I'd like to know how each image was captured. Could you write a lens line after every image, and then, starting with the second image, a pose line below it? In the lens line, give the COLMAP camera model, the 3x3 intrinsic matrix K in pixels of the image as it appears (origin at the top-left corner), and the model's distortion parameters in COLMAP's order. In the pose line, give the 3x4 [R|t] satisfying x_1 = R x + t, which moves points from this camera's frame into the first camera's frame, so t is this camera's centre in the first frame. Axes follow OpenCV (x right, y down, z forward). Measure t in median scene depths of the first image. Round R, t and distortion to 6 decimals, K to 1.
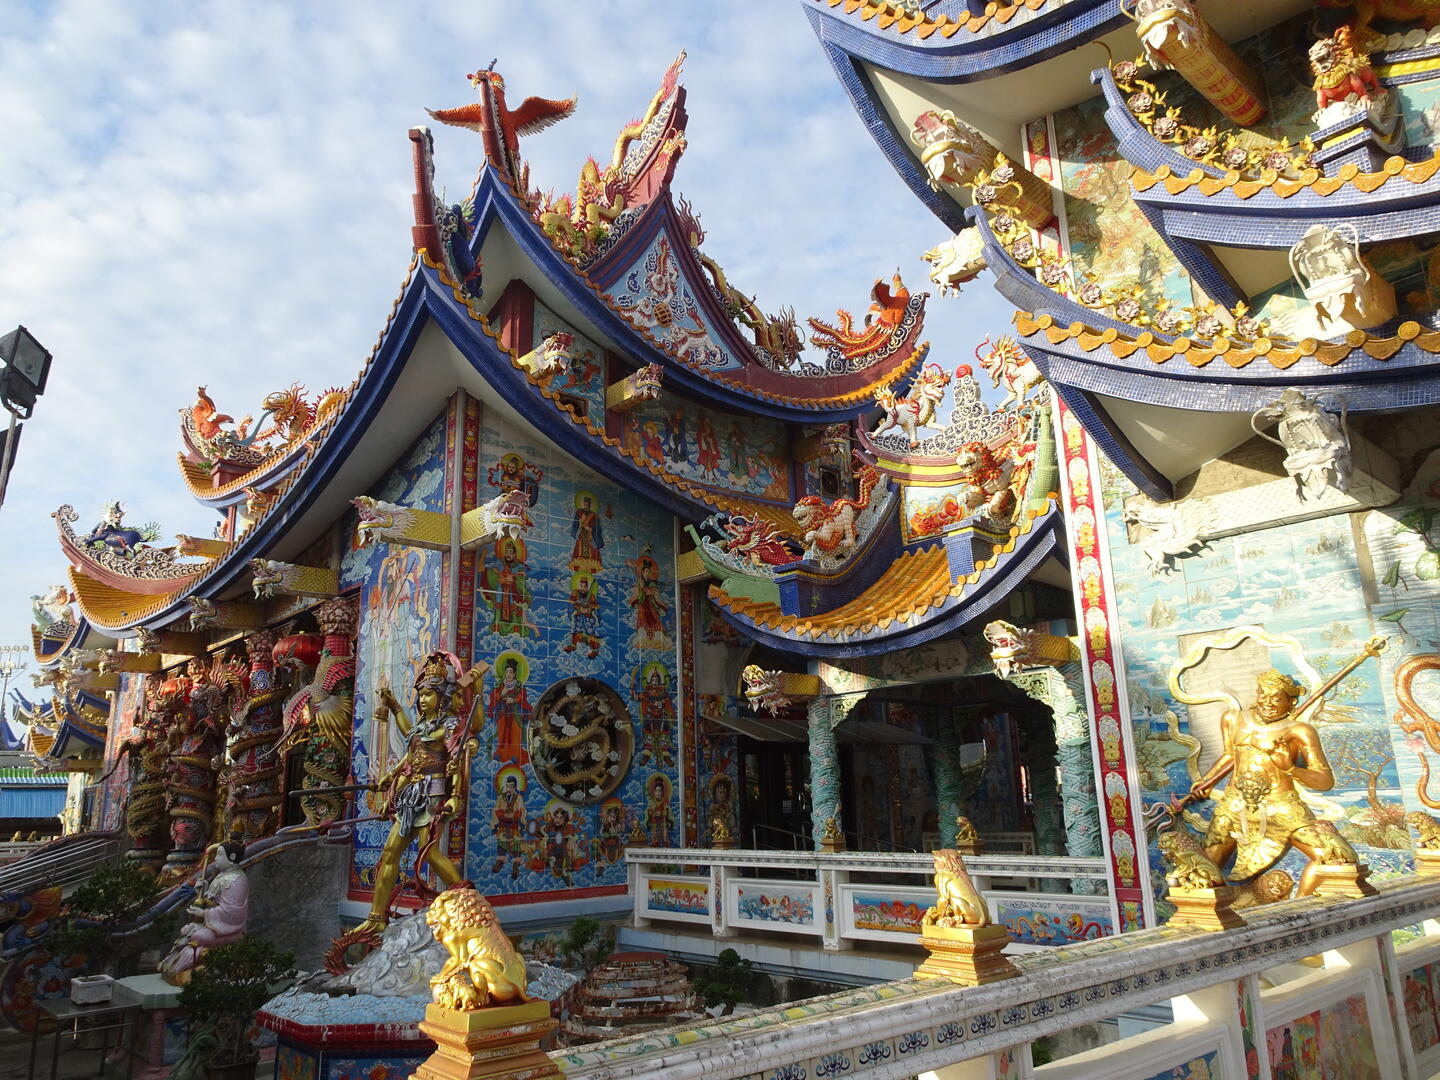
lens RADIAL K [[1033.5, 0, 720.0], [0, 1033.5, 540.0], [0, 0, 1]] dist [0.013201, 0.000443]
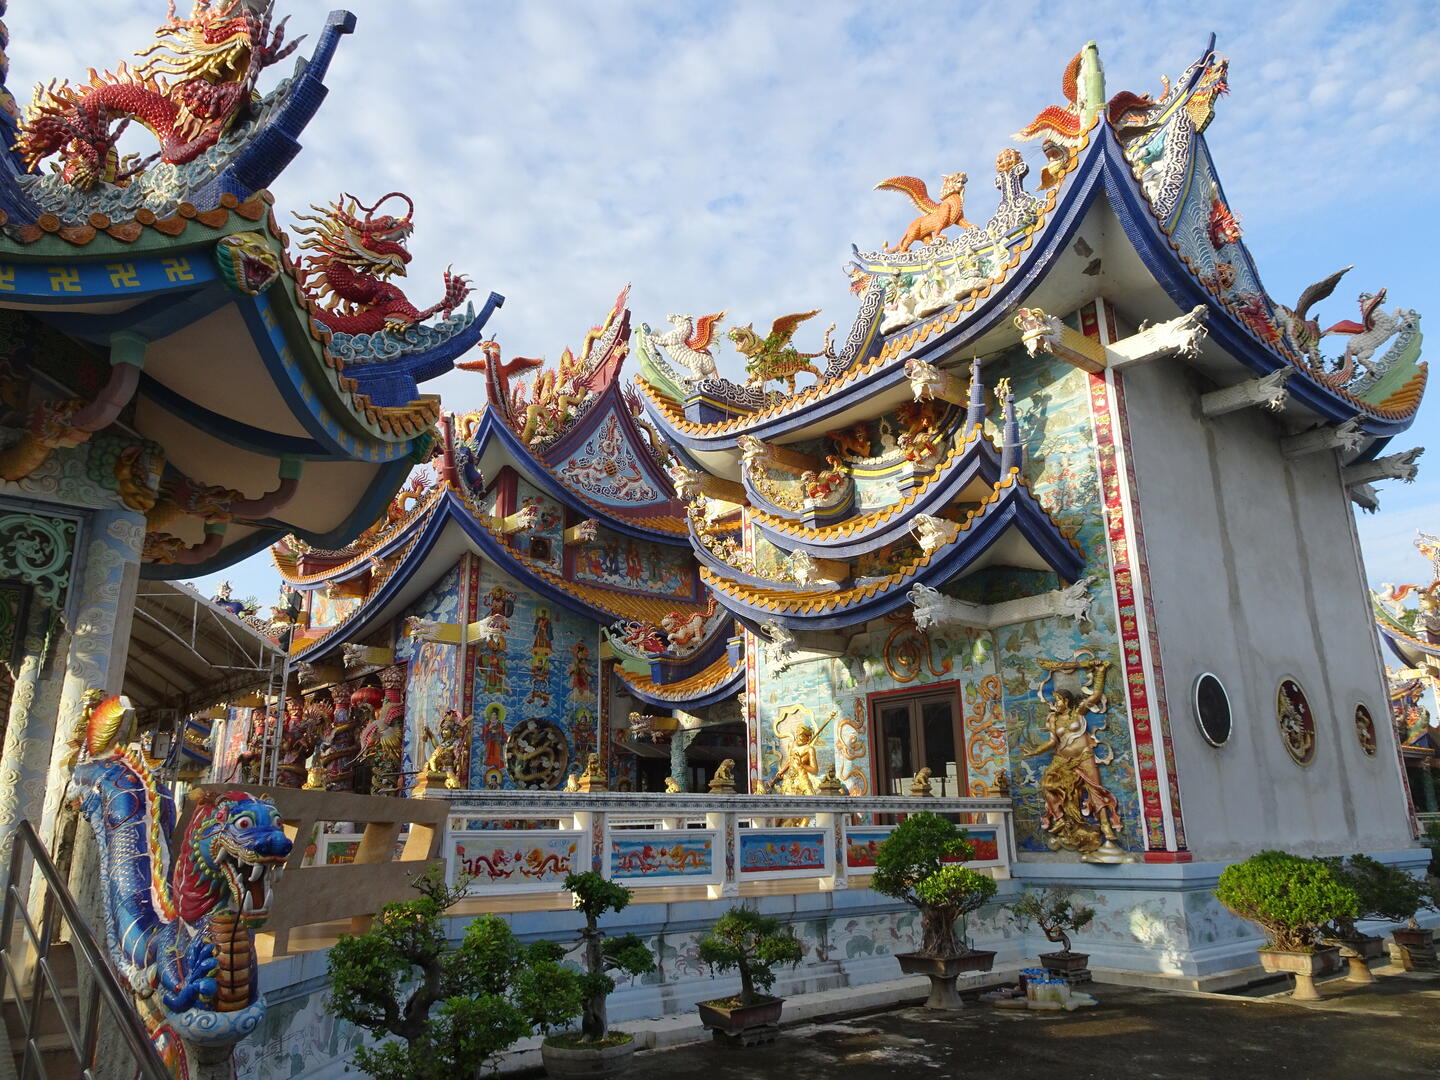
lens RADIAL K [[1033.5, 0, 720.0], [0, 1033.5, 540.0], [0, 0, 1]] dist [0.013201, 0.000443]
pose [[0.999704, 0.006751, -0.023363, 0.196863], [-0.007353, 0.999640, -0.025789, -0.114007], [0.023180, 0.025953, 0.999394, -0.675818]]
